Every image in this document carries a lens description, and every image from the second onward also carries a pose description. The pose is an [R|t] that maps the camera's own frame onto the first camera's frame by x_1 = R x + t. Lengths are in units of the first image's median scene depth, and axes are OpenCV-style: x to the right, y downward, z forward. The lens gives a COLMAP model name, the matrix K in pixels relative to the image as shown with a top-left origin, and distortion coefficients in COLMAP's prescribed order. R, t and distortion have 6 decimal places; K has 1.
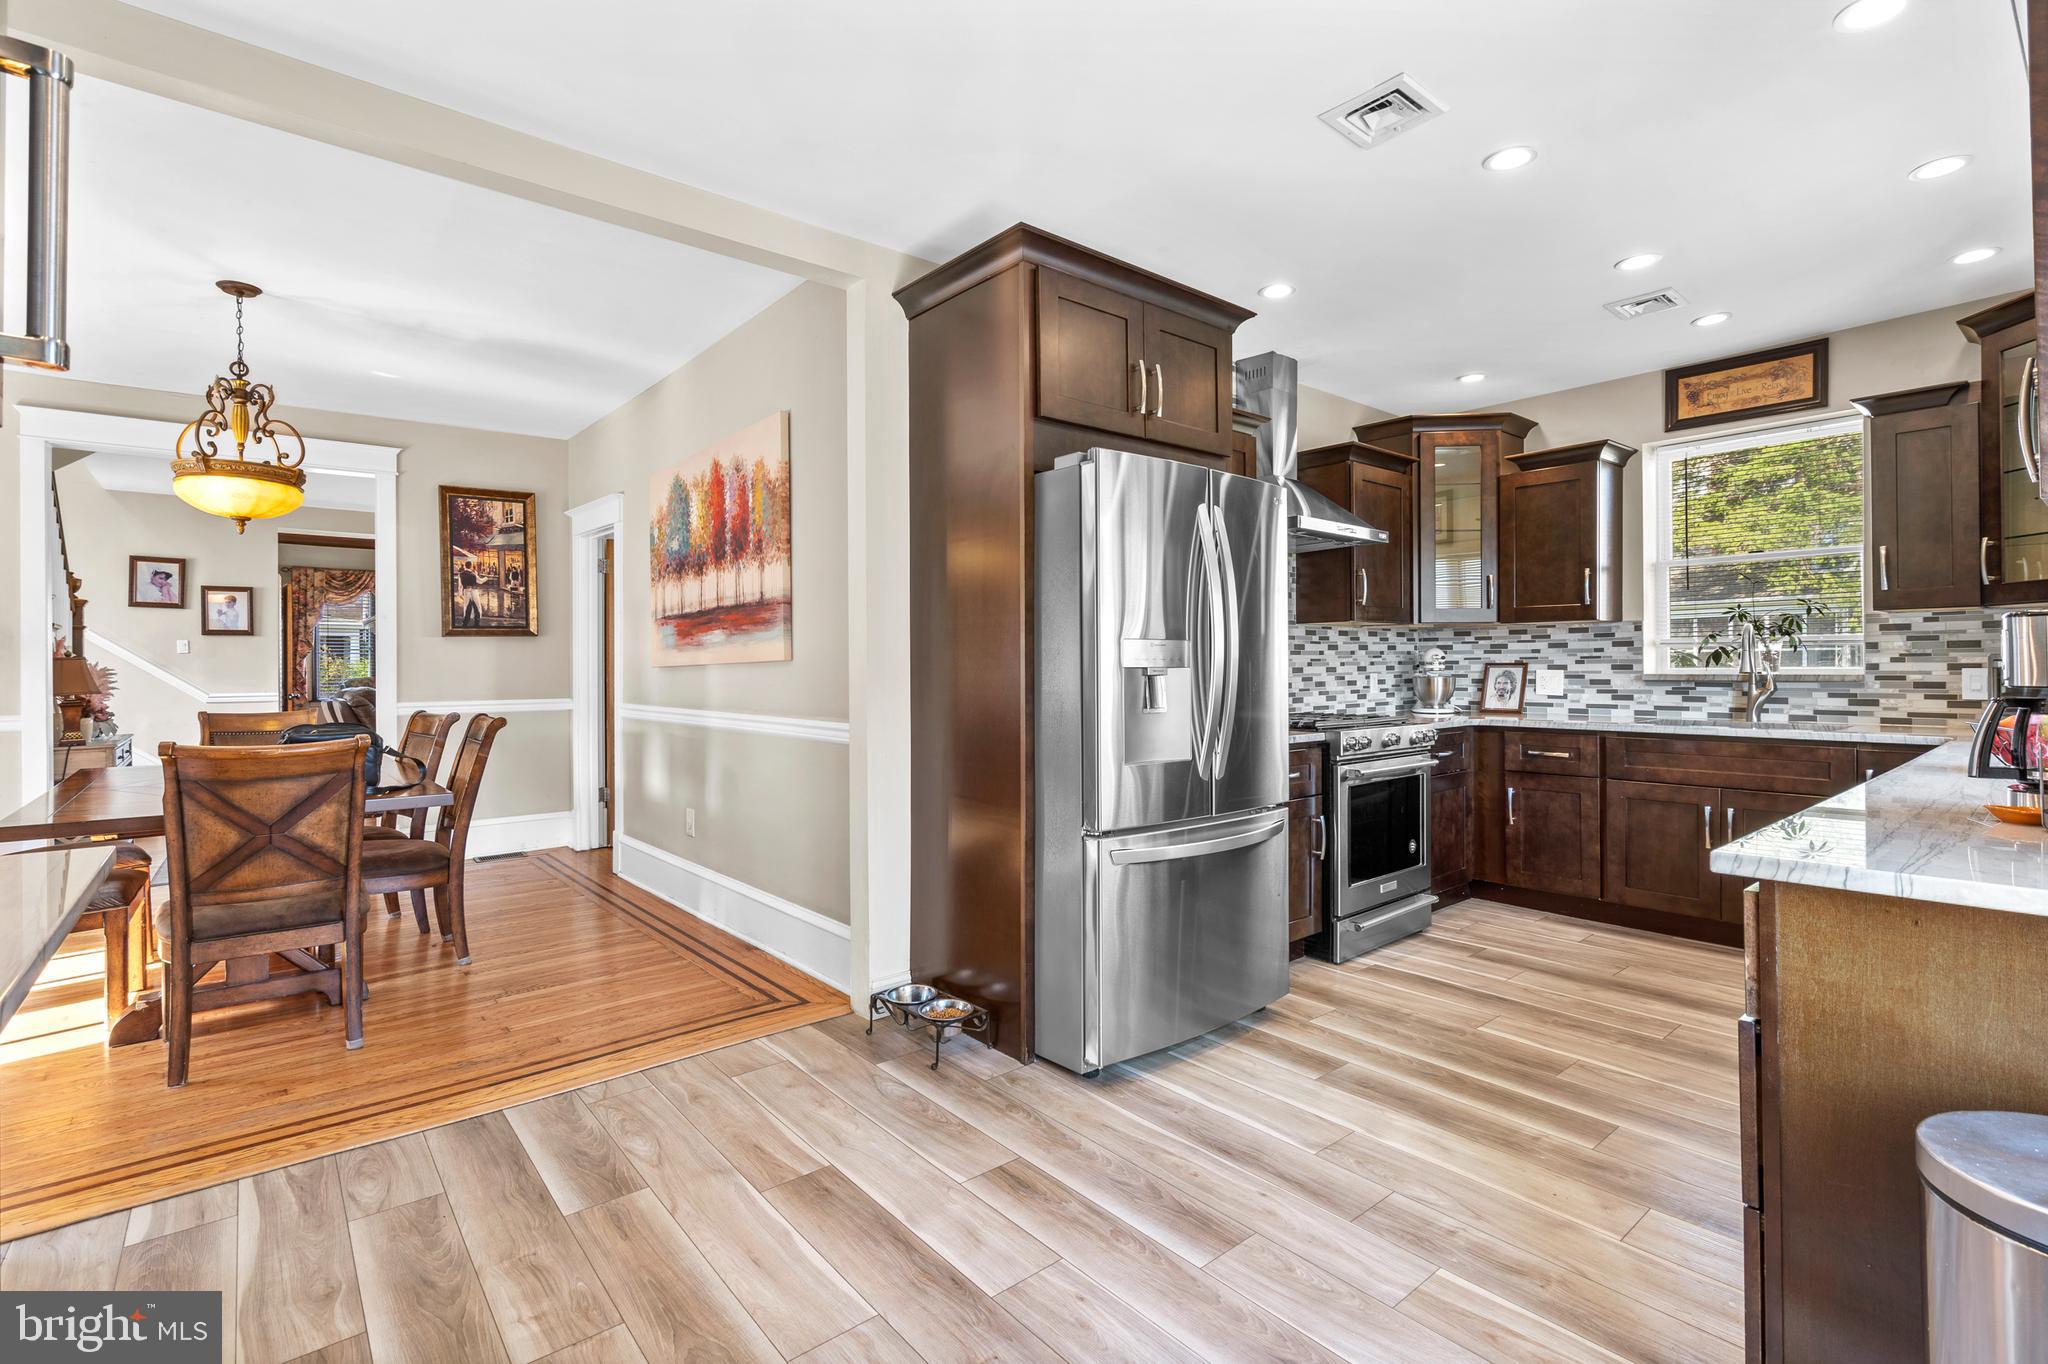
lens RADIAL K [[945.8, 0, 1024.5], [0, 945.8, 662.3], [0, 0, 1]] dist [-0.001406, -0.000416]
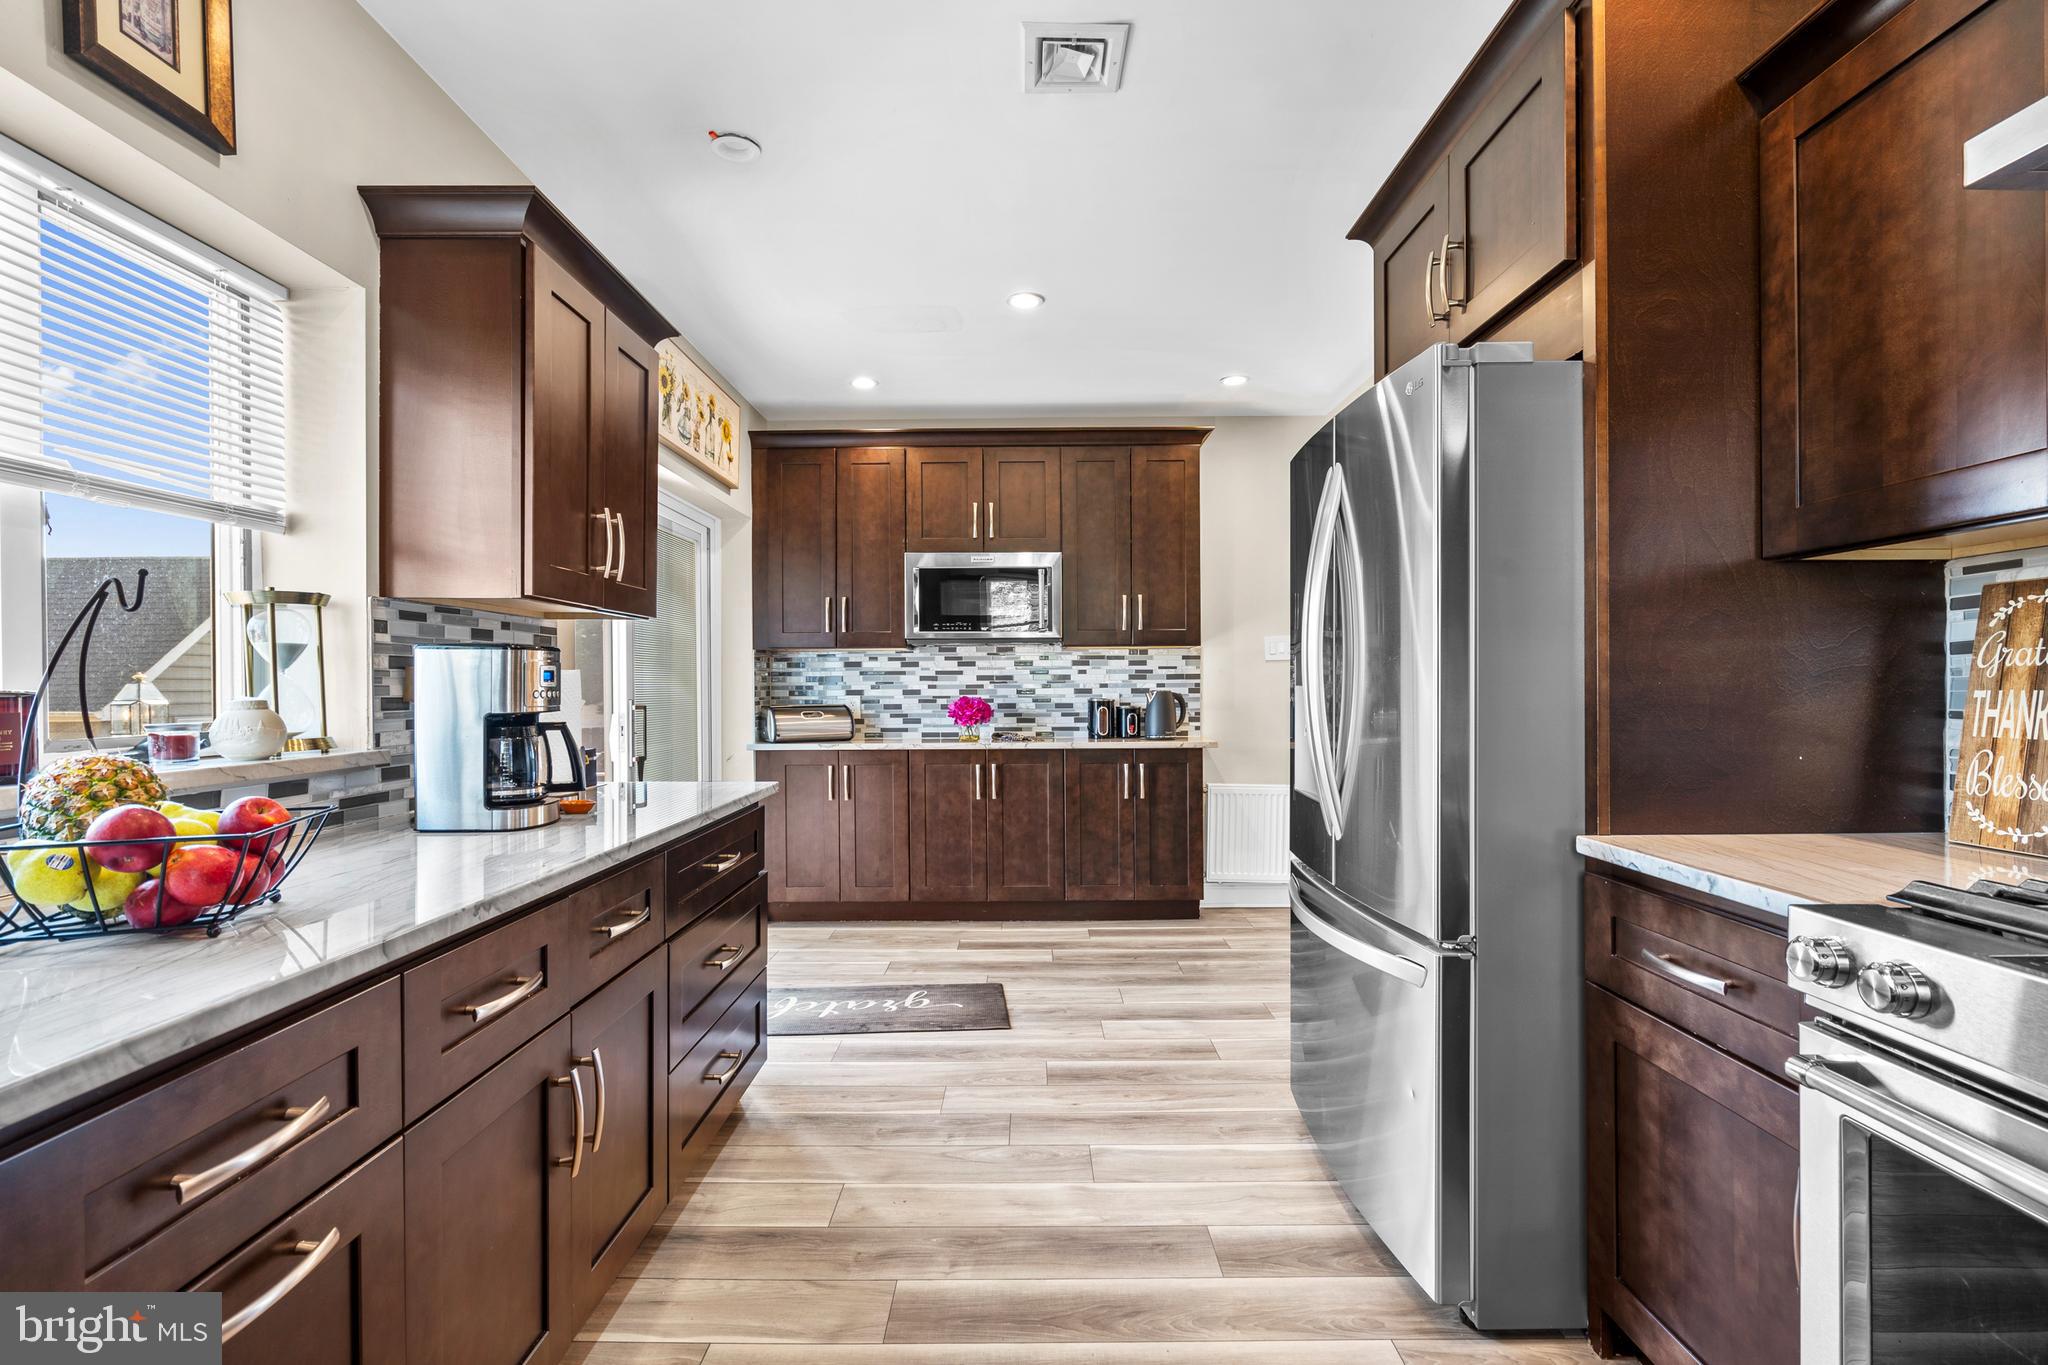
lens RADIAL K [[945.8, 0, 1024.5], [0, 945.8, 662.8], [0, 0, 1]] dist [-0.001406, -0.000416]
pose [[-0.645944, -0.008416, -0.763339, 0.663832], [0.012137, 0.999700, -0.021292, -0.001631], [0.763288, -0.023018, -0.645648, 0.930867]]
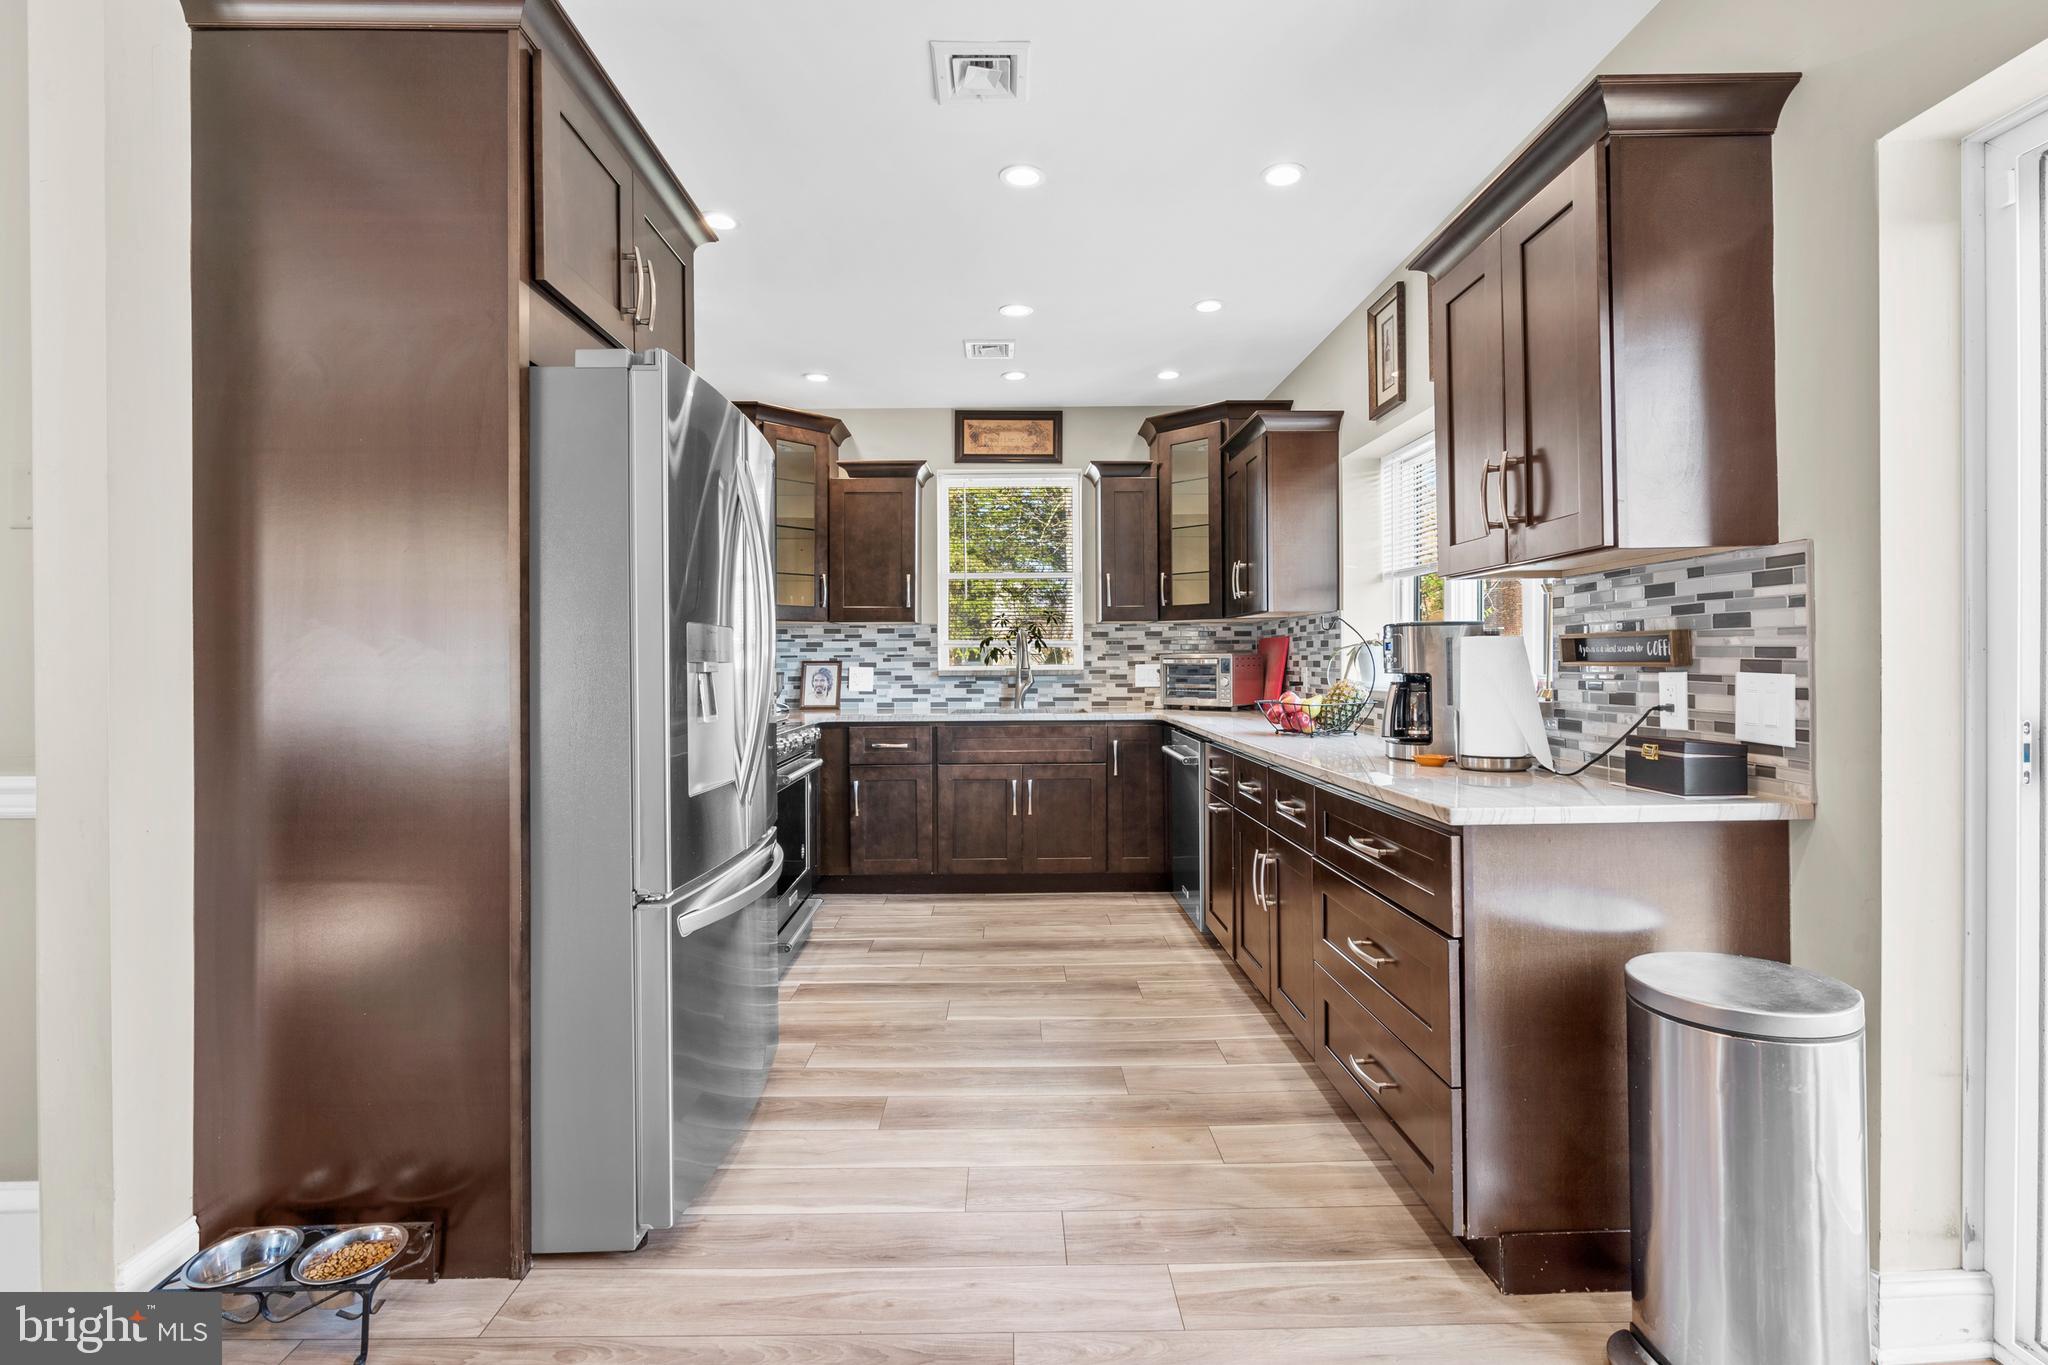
lens RADIAL K [[945.8, 0, 1024.5], [0, 945.8, 662.8], [0, 0, 1]] dist [-0.001406, -0.000416]
pose [[0.628730, 0.000771, 0.777623, -0.196509], [-0.000593, 1.000000, -0.000512, 0.004058], [-0.777623, -0.000139, 0.628730, 0.226201]]
